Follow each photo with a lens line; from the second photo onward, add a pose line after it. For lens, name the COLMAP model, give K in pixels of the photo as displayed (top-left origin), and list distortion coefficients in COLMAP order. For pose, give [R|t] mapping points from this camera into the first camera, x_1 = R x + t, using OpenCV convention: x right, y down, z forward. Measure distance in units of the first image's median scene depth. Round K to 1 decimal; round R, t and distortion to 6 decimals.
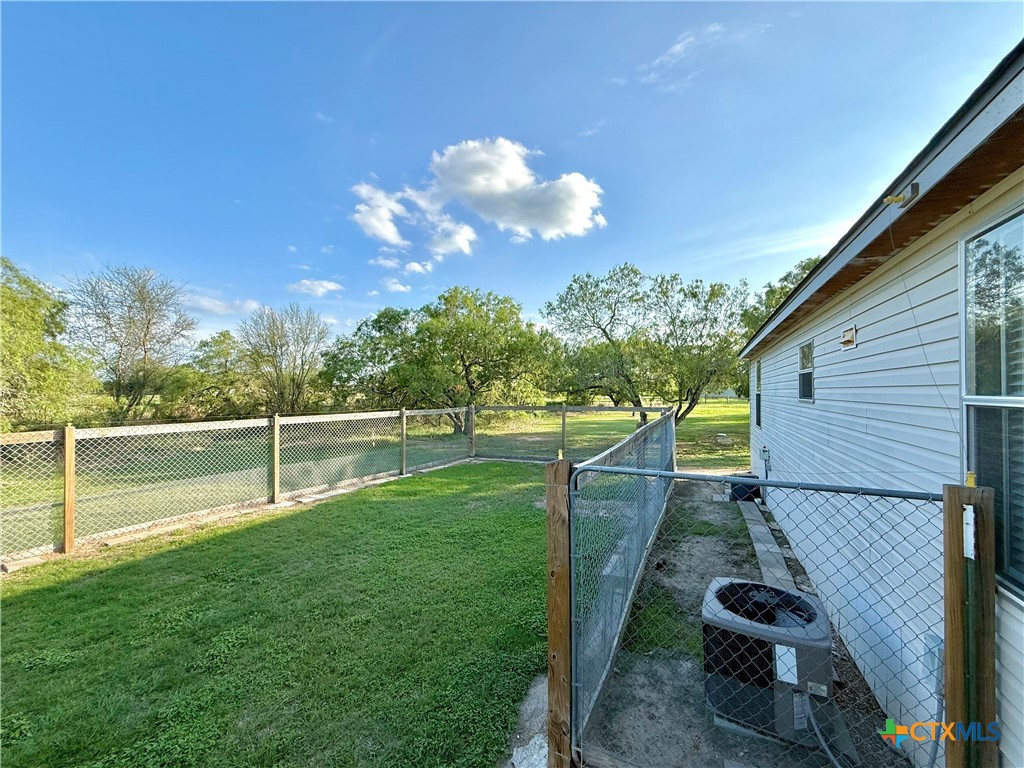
lens RADIAL K [[407.5, 0, 515.4], [0, 407.5, 377.3], [0, 0, 1]] dist [0.001571, -0.000290]
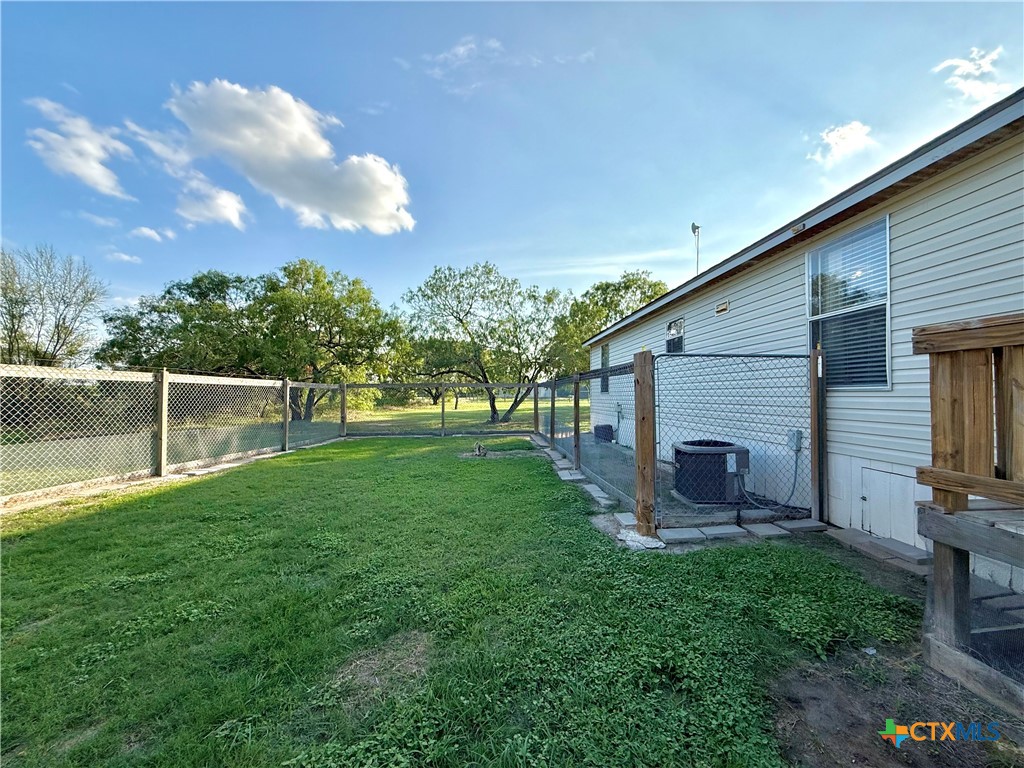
lens RADIAL K [[407.5, 0, 511.3], [0, 407.5, 394.8], [0, 0, 1]] dist [0.001571, -0.000290]
pose [[0.884116, 0.006834, 0.467218, -0.173948], [-0.021537, 0.999426, 0.026136, 0.052444], [-0.466771, -0.033170, 0.883756, -0.034344]]
